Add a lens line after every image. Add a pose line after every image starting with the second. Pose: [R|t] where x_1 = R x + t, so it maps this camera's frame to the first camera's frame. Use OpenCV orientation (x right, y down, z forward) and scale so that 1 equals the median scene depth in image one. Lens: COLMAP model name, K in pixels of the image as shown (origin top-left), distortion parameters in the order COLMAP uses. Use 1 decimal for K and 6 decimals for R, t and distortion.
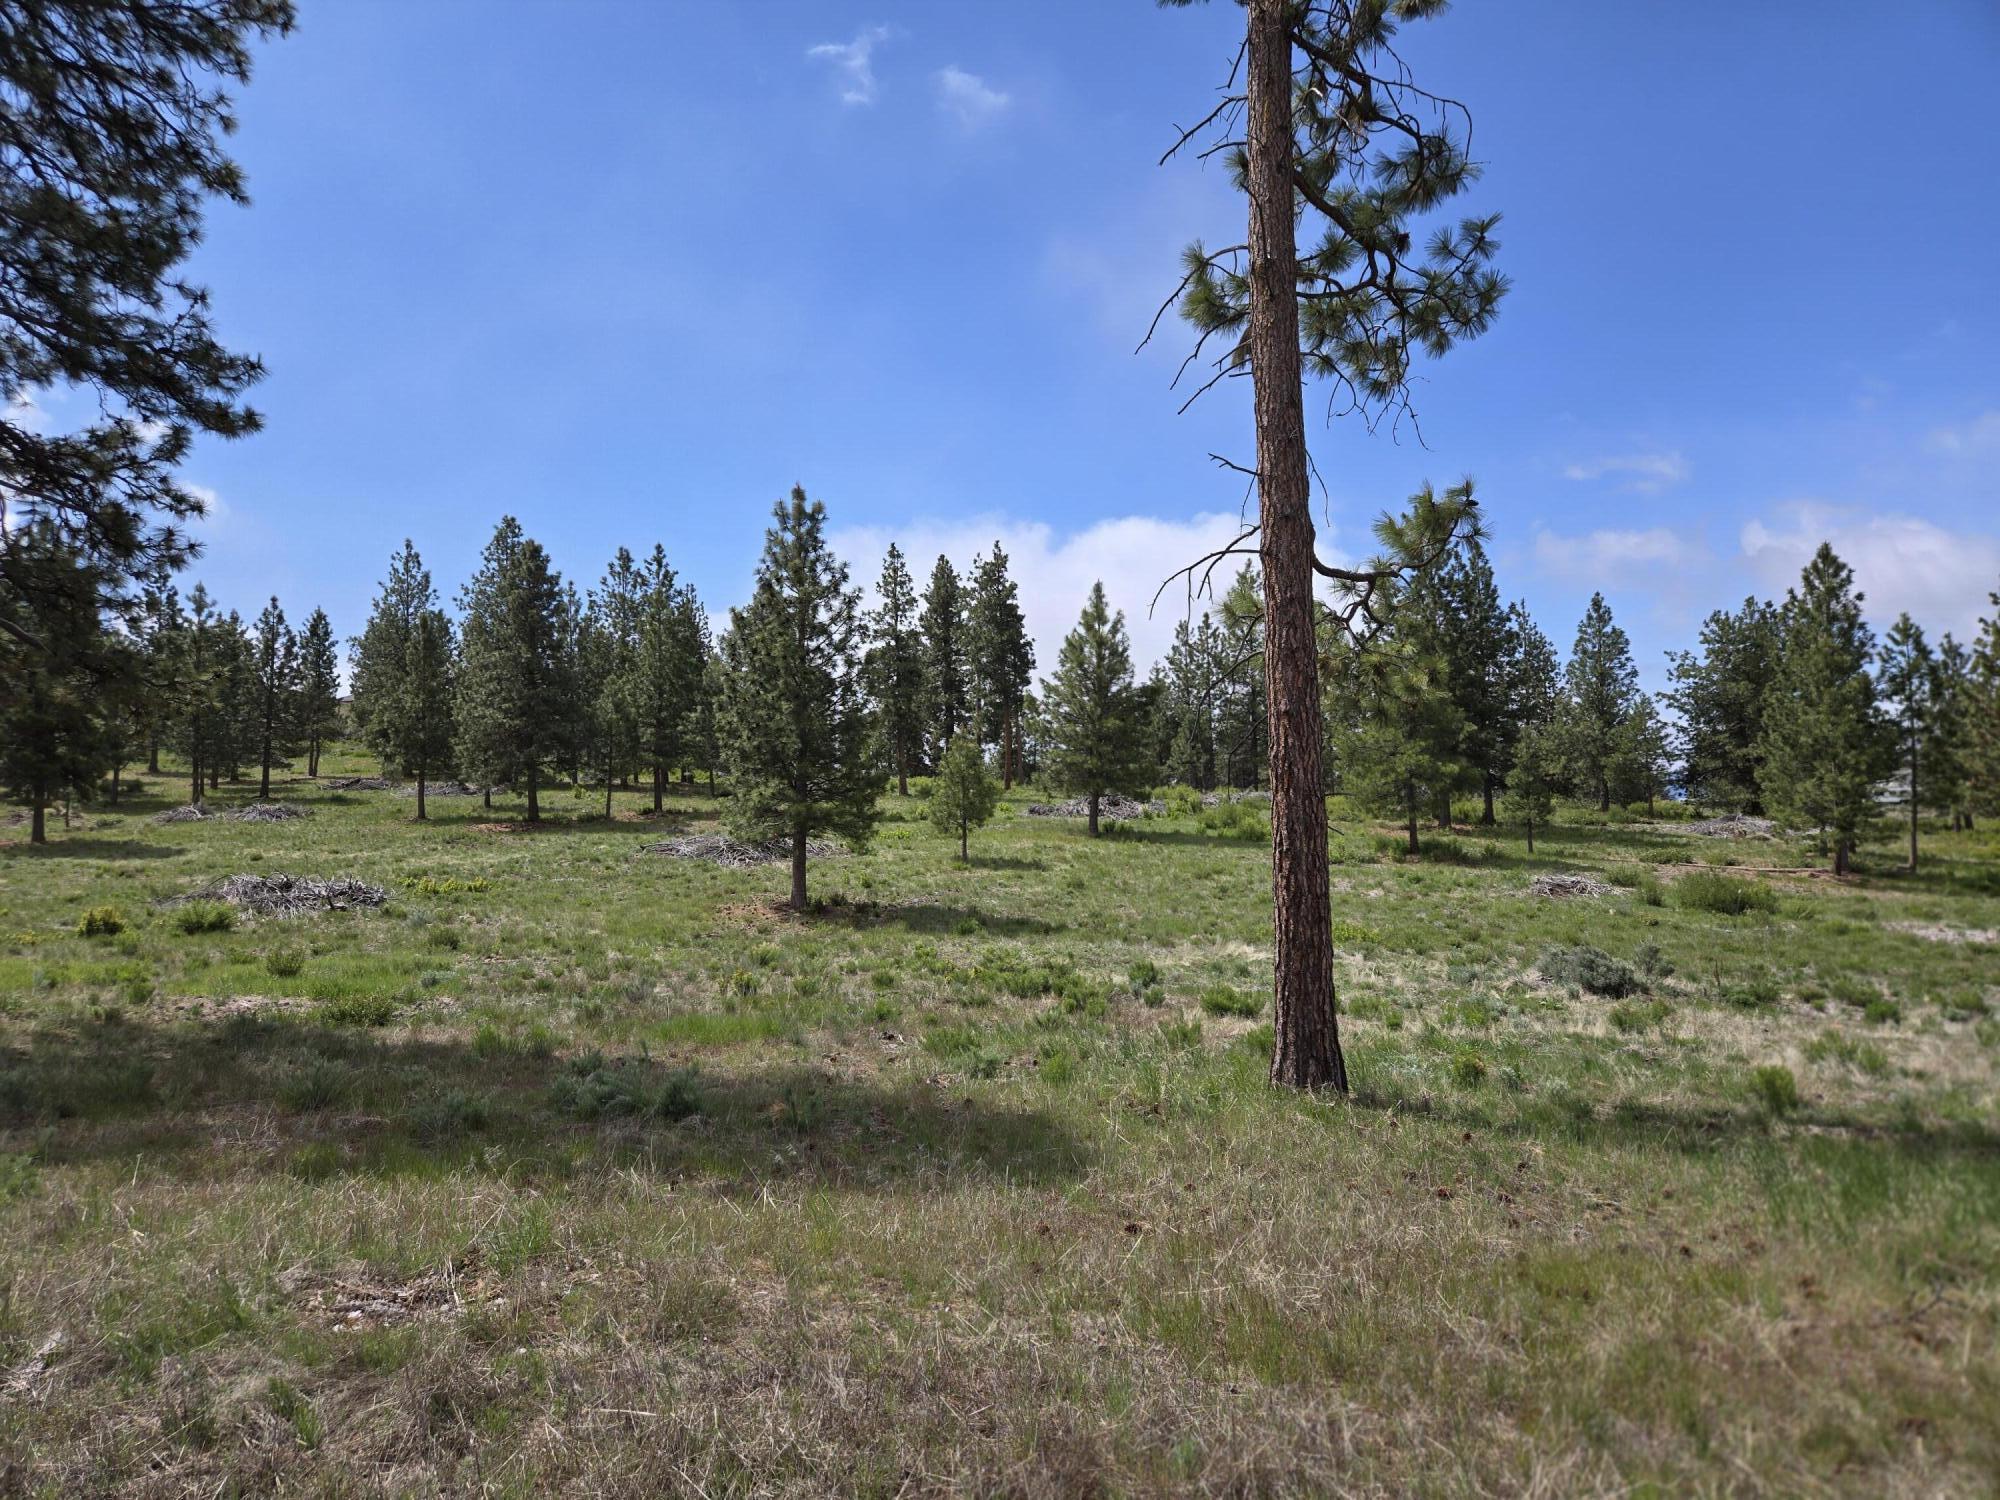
lens RADIAL K [[1316.3, 0, 995.7], [0, 1316.3, 753.5], [0, 0, 1]] dist [0.065218, -0.054913]
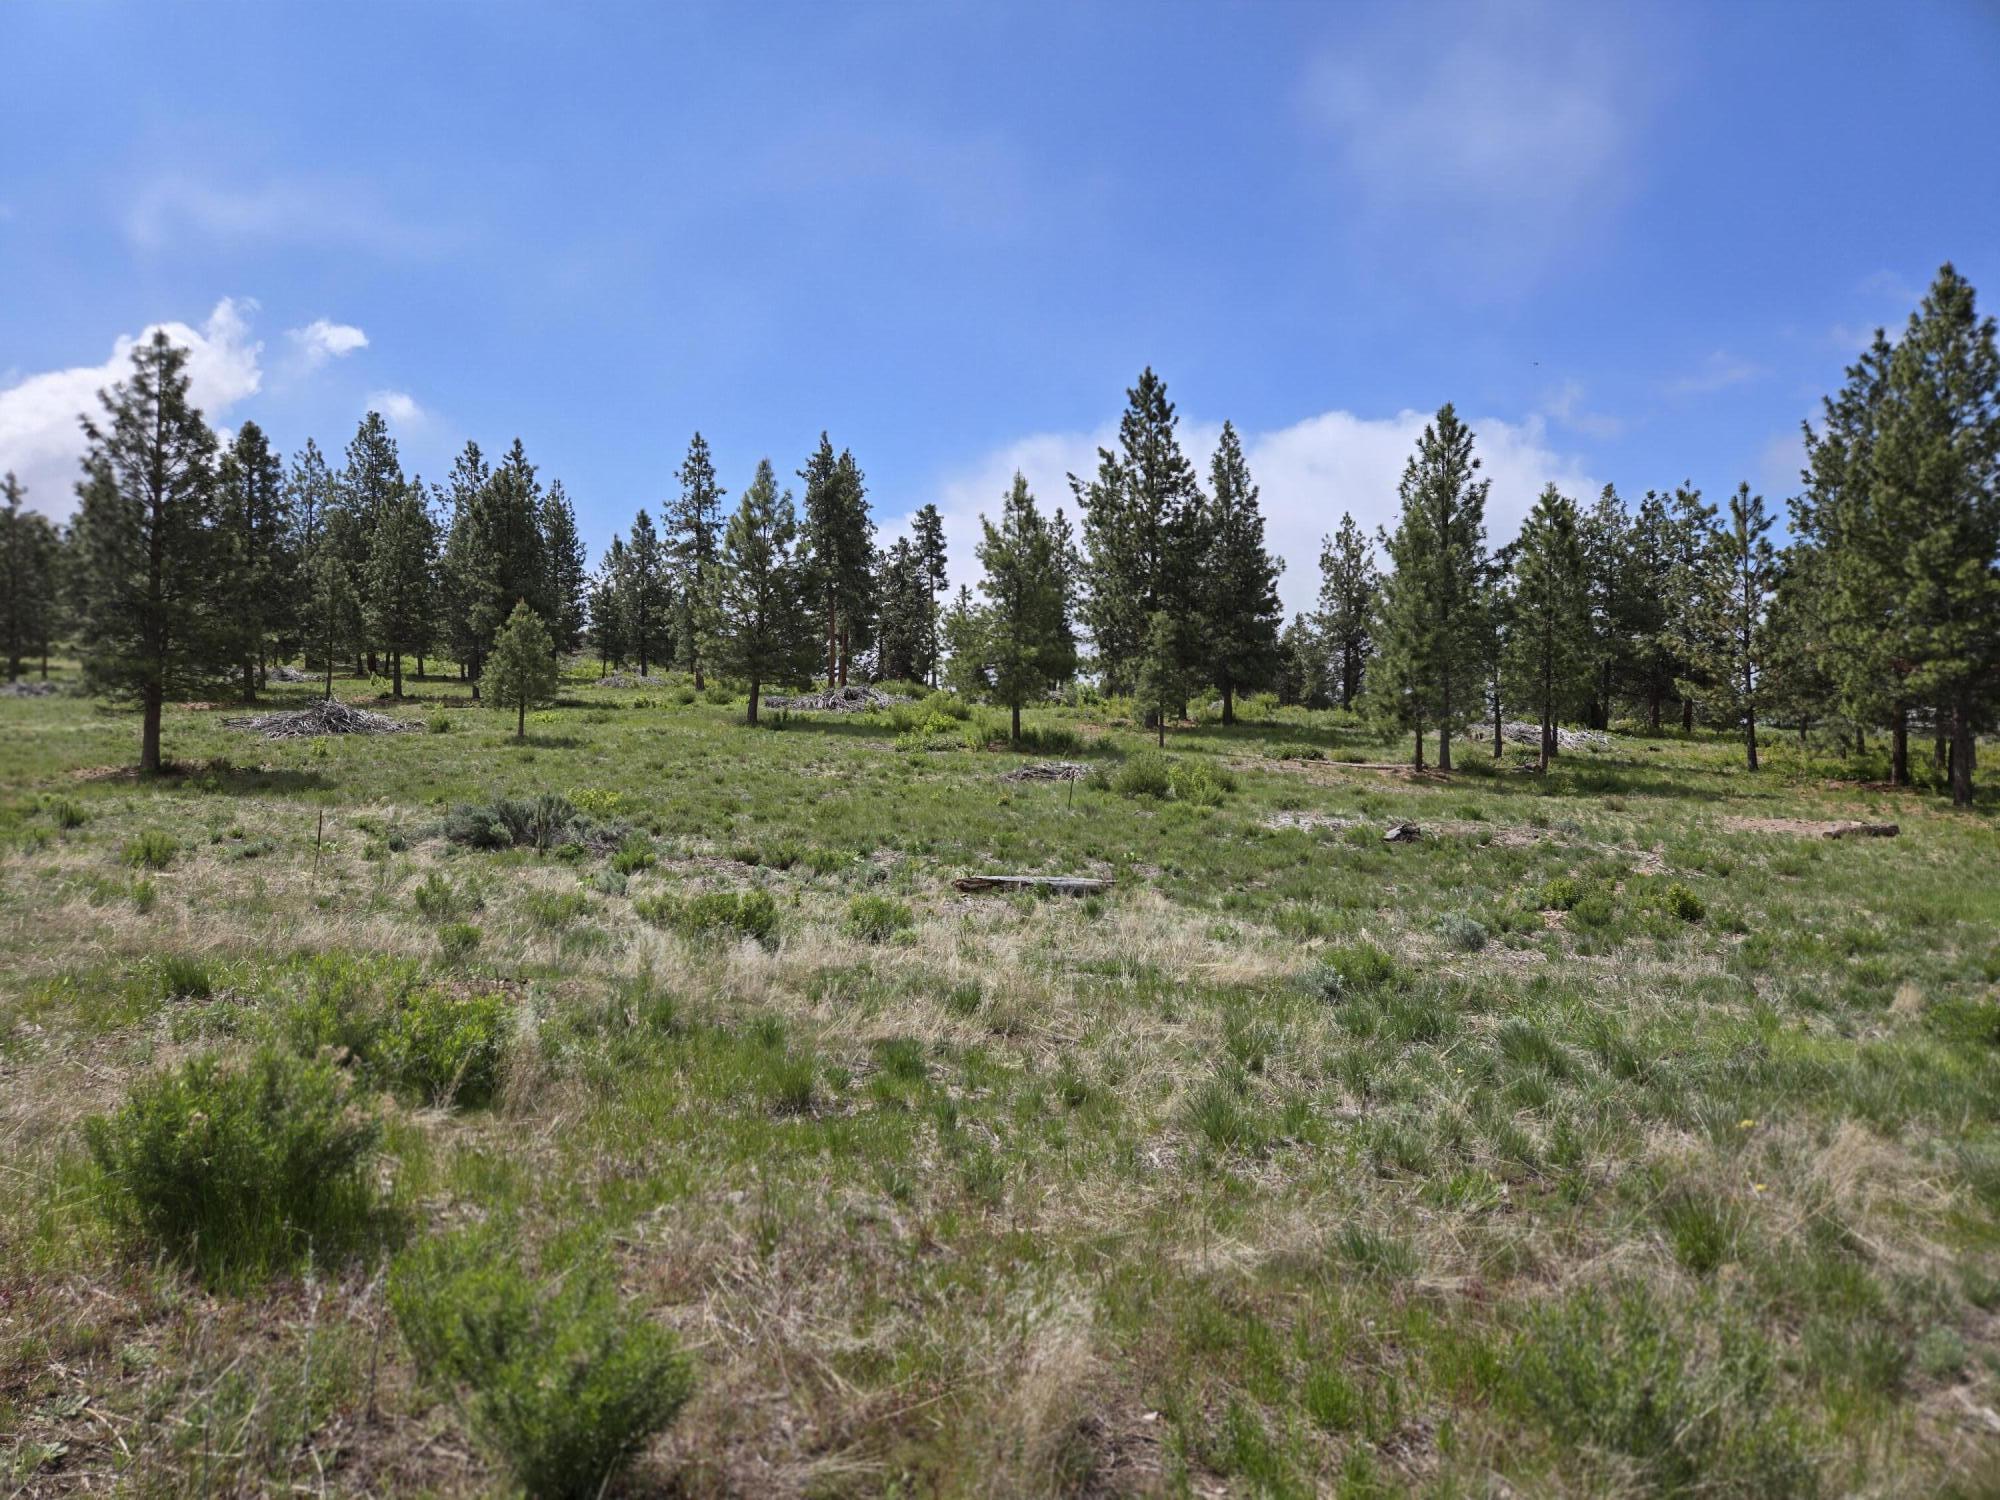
lens RADIAL K [[1316.3, 0, 979.7], [0, 1316.3, 725.1], [0, 0, 1]] dist [0.065218, -0.054913]
pose [[0.991977, 0.020540, -0.124740, 0.286878], [-0.015955, 0.999164, 0.037647, 0.019051], [0.125409, -0.035355, 0.991475, 0.049239]]
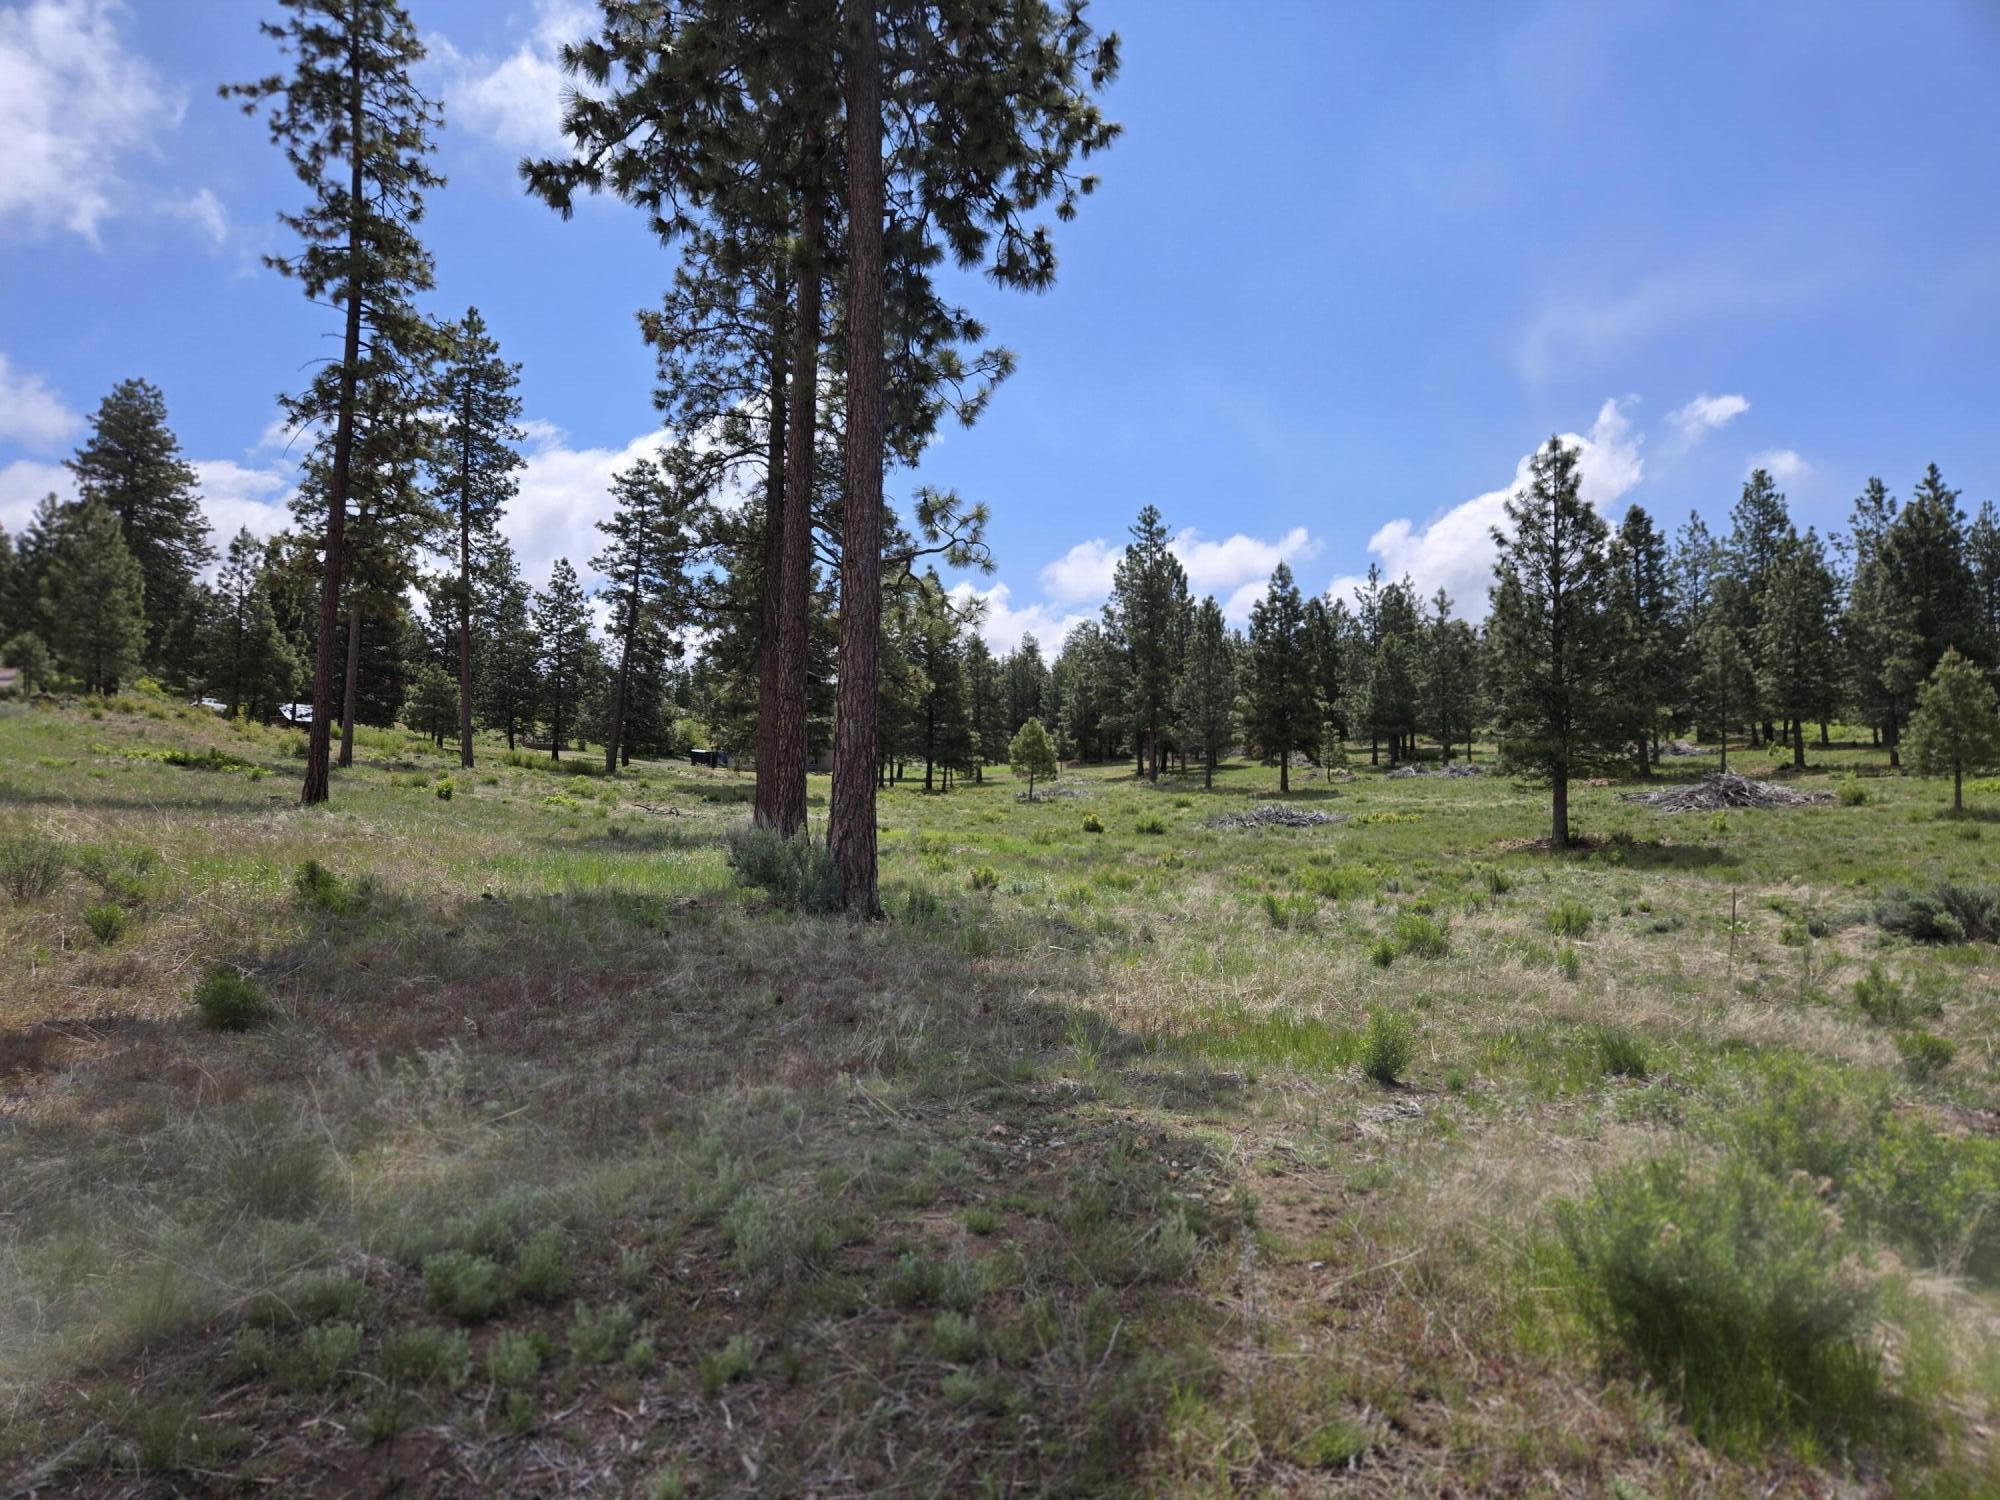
lens RADIAL K [[1316.3, 0, 1001.4], [0, 1316.3, 729.4], [0, 0, 1]] dist [0.065218, -0.054913]
pose [[0.477536, -0.039445, -0.877726, 0.279864], [0.036105, 0.999029, -0.025254, 0.019705], [0.877870, -0.019630, 0.478496, 0.054926]]
